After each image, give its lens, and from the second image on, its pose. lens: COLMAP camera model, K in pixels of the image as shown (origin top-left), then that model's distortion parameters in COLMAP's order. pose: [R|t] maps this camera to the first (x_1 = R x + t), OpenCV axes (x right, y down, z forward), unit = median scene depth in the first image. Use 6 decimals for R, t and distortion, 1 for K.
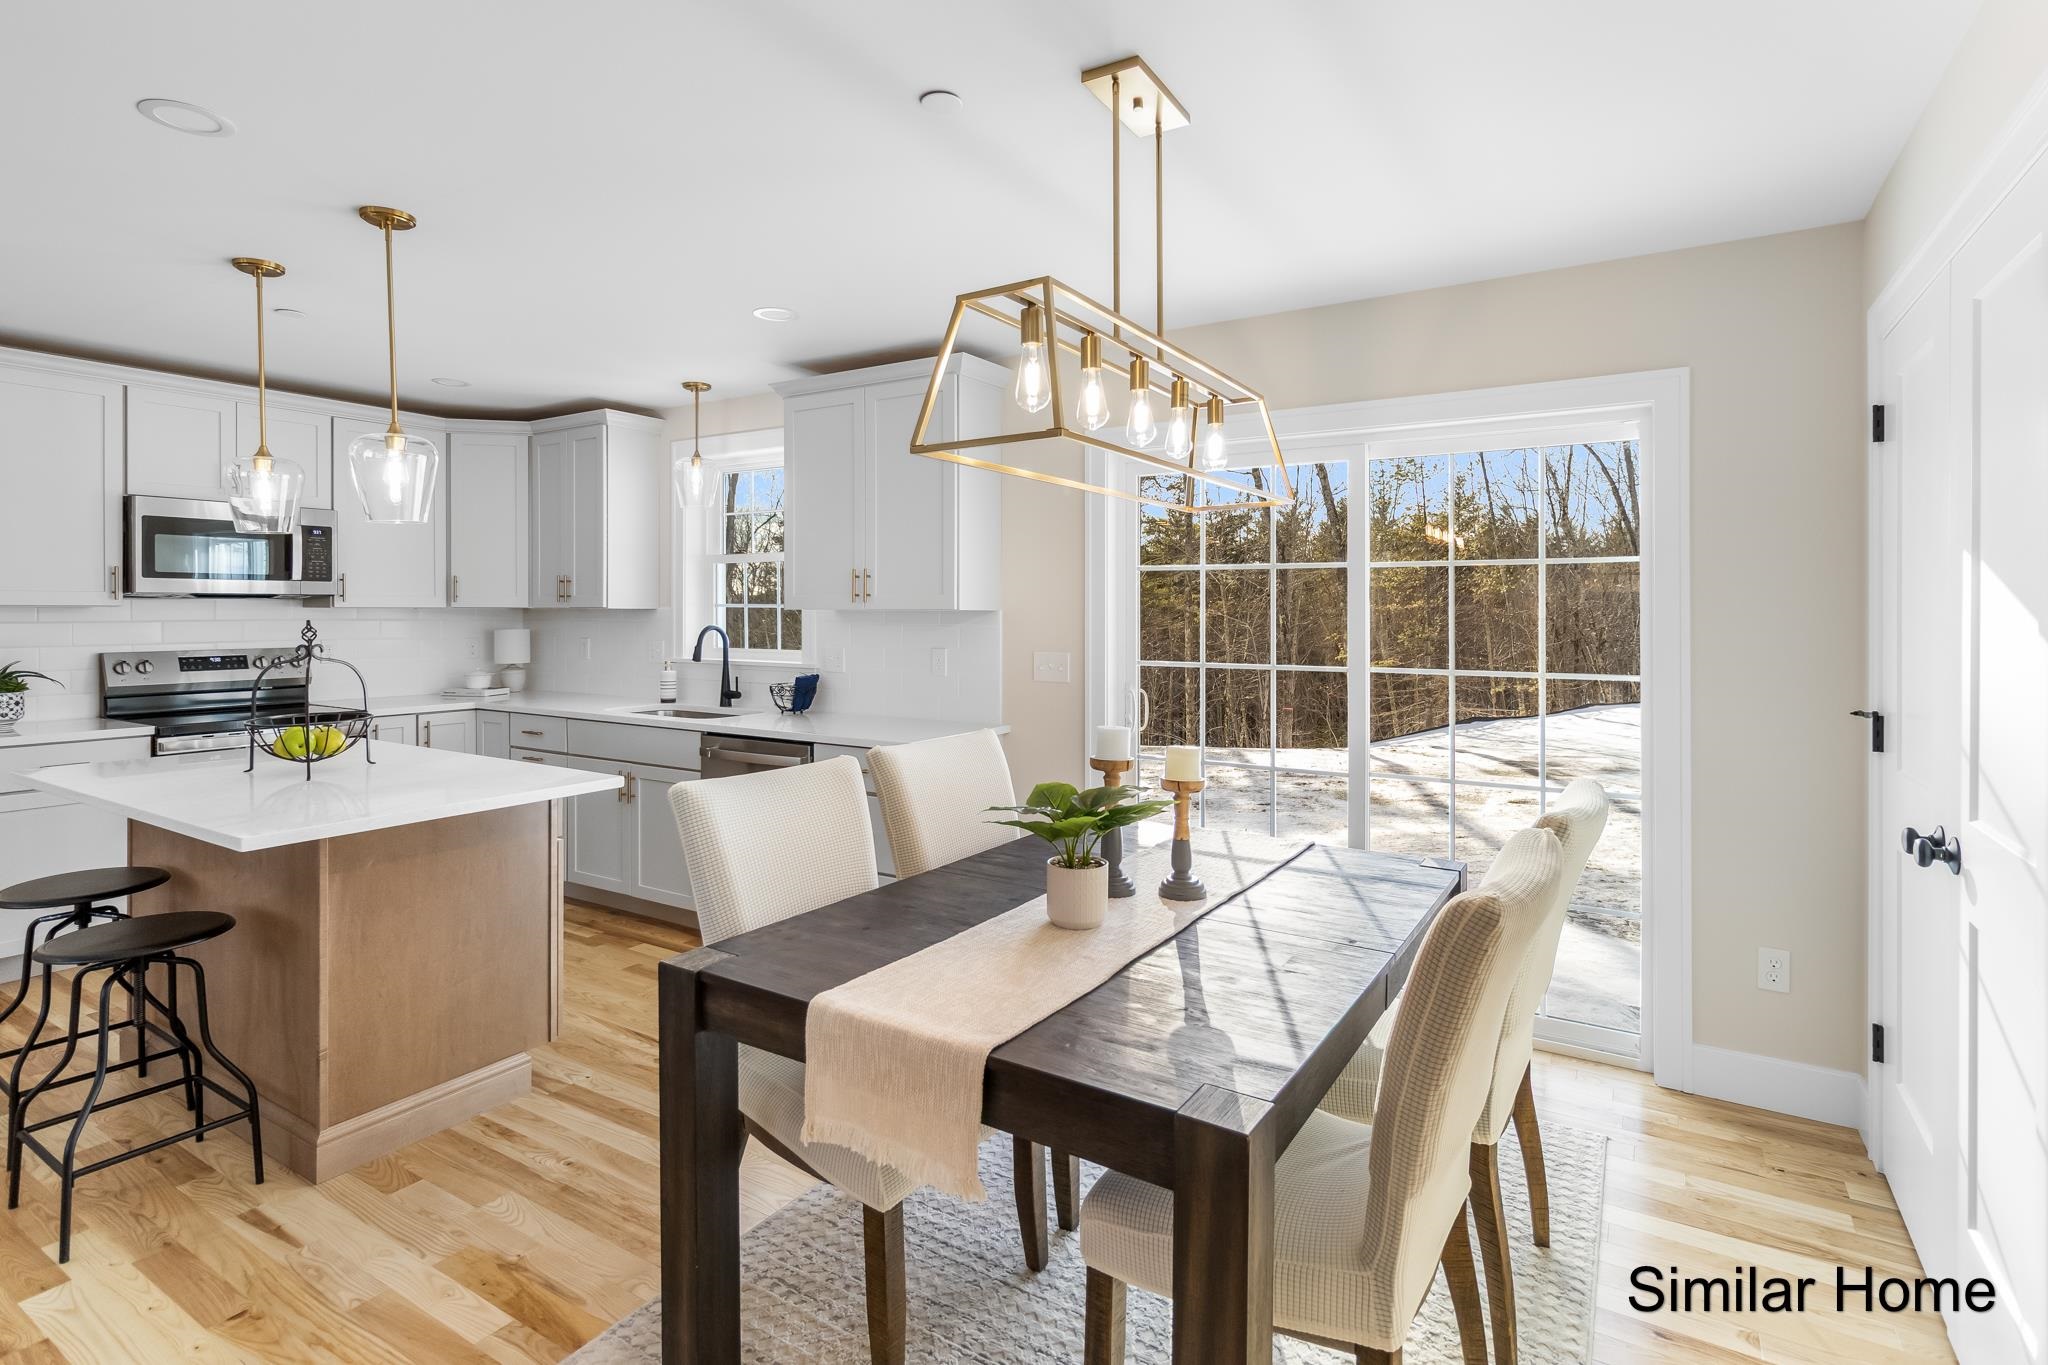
lens RADIAL K [[1022.0, 0, 1025.3], [0, 1022.0, 627.2], [0, 0, 1]] dist [-0.004020, -0.000748]
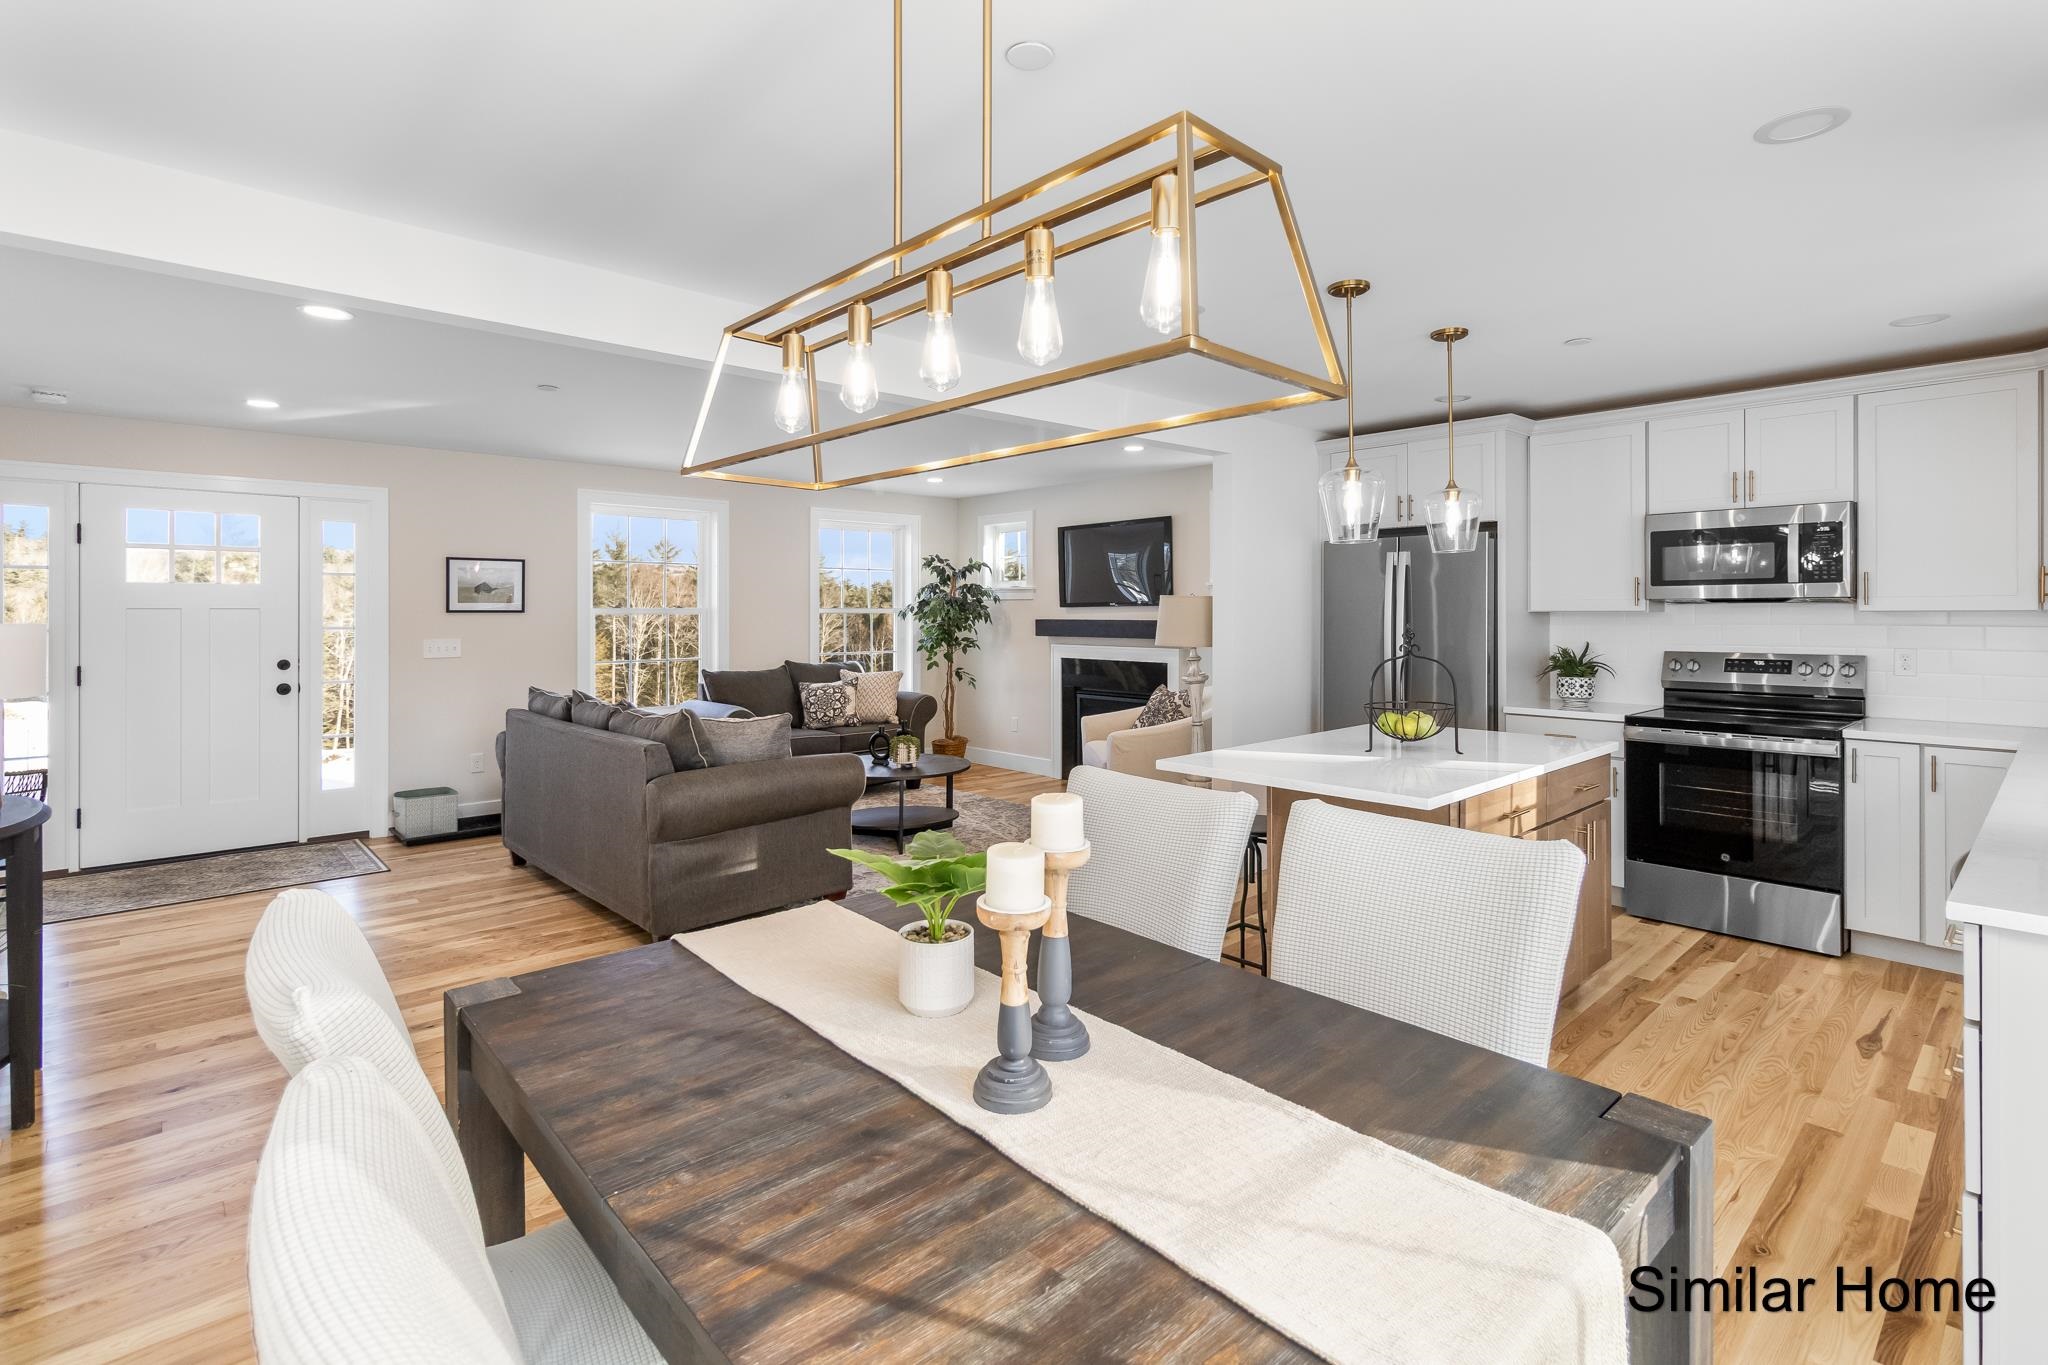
lens RADIAL K [[976.9, 0, 1037.4], [0, 976.9, 611.8], [0, 0, 1]] dist [-0.003342, -0.000388]
pose [[-0.261535, -0.002538, -0.965191, 0.335207], [-0.013925, 0.999902, 0.001144, -0.010381], [0.965094, 0.013740, -0.261545, 0.558423]]
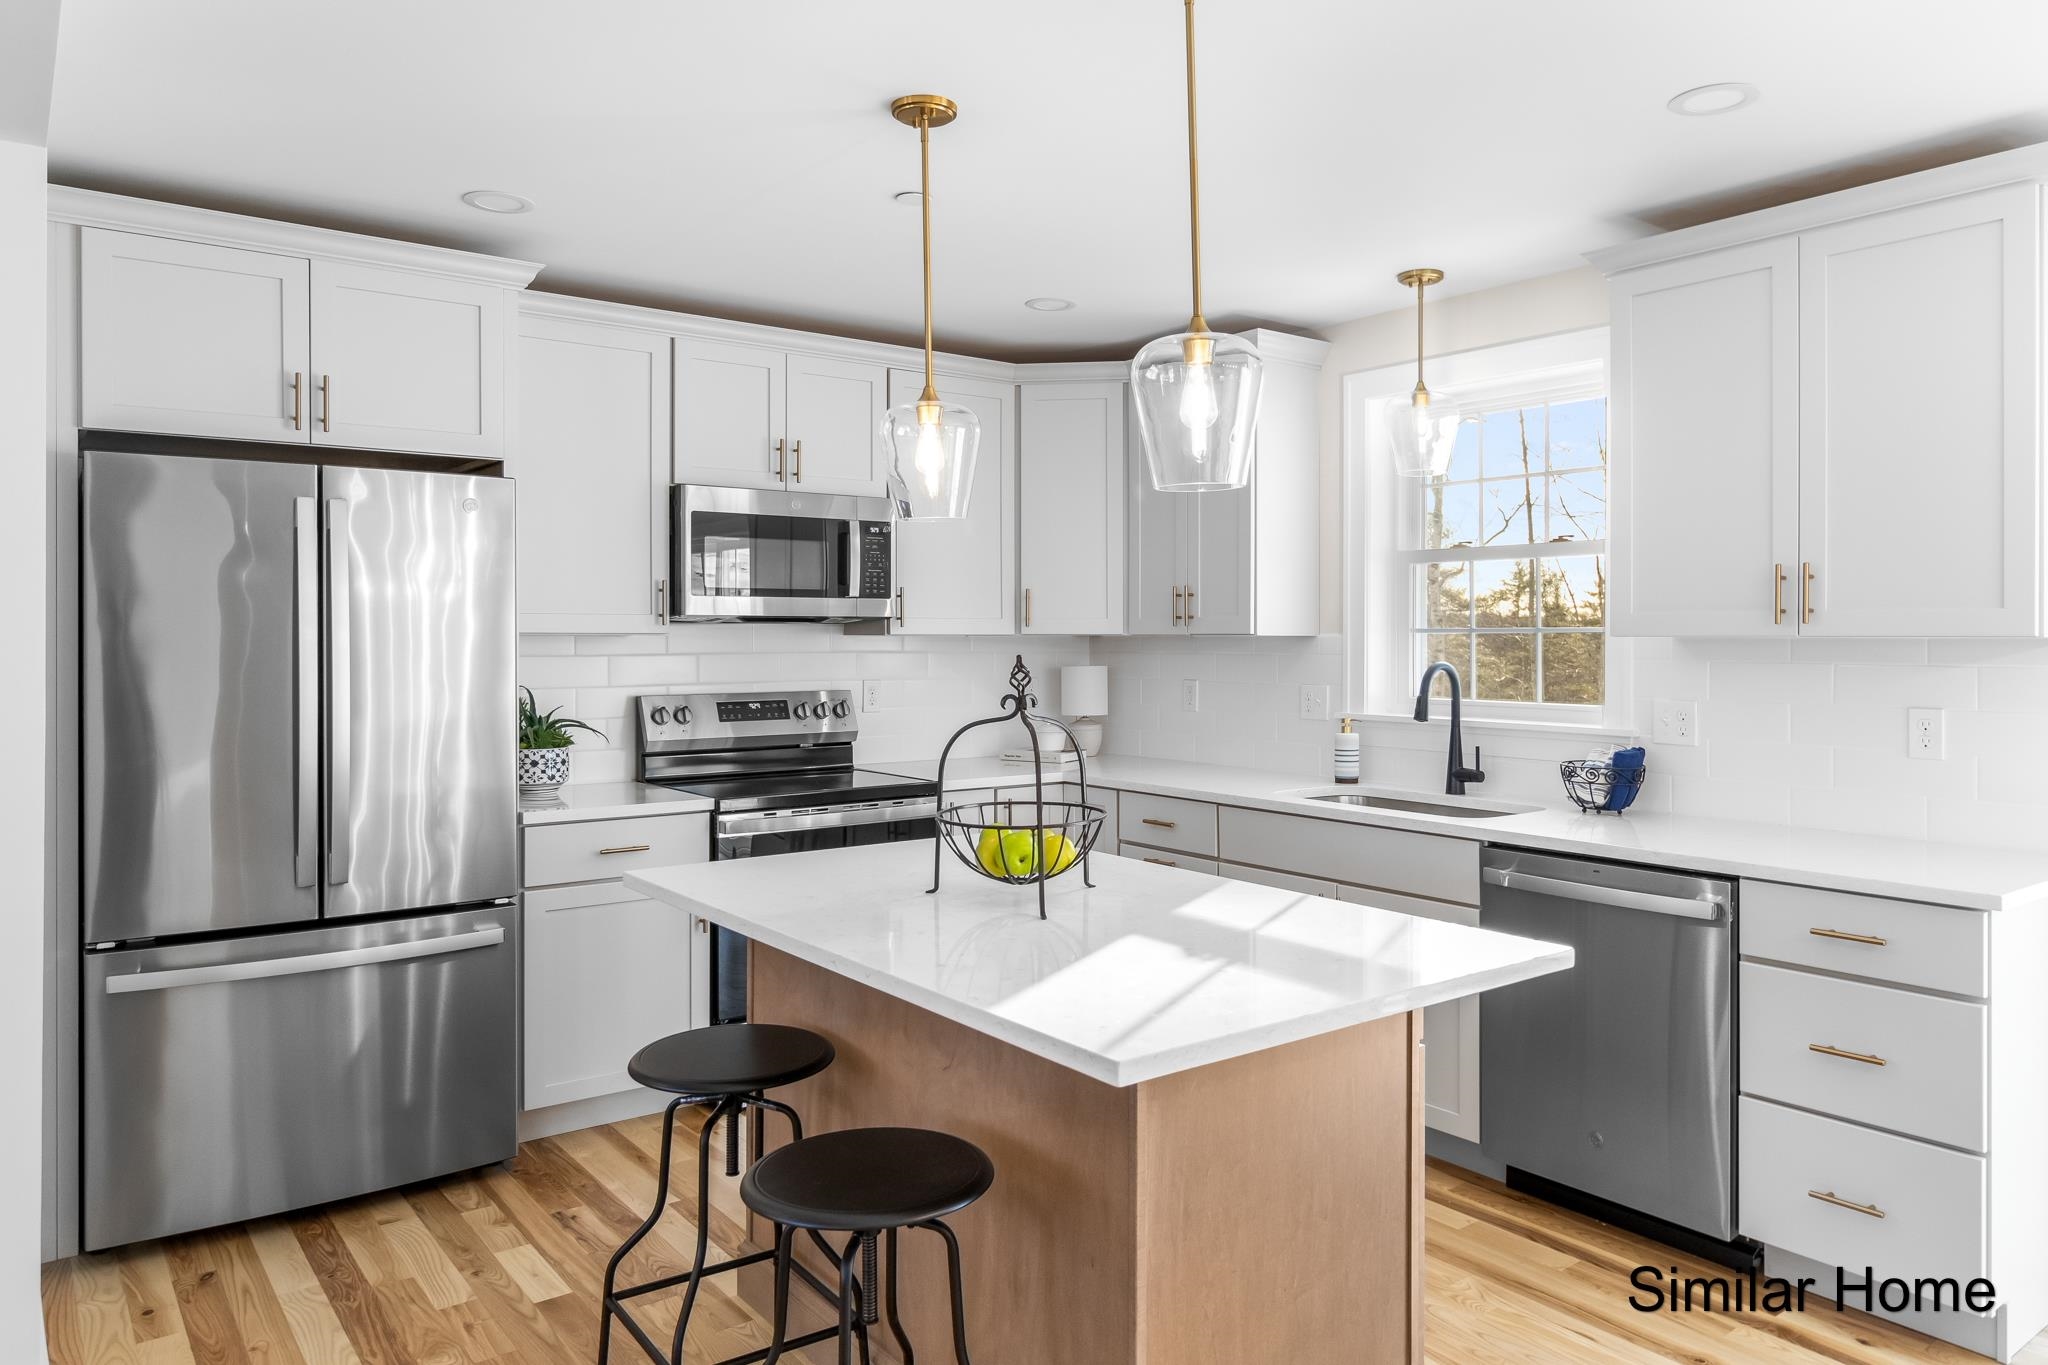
lens RADIAL K [[1386.5, 0, 1028.1], [0, 1386.5, 660.9], [0, 0, 1]] dist [0.007265, 0.000539]
pose [[0.932935, 0.004021, -0.360023, -0.248582], [-0.003904, 0.999992, 0.001053, -0.002821], [0.360024, 0.000423, 0.932943, 0.133388]]
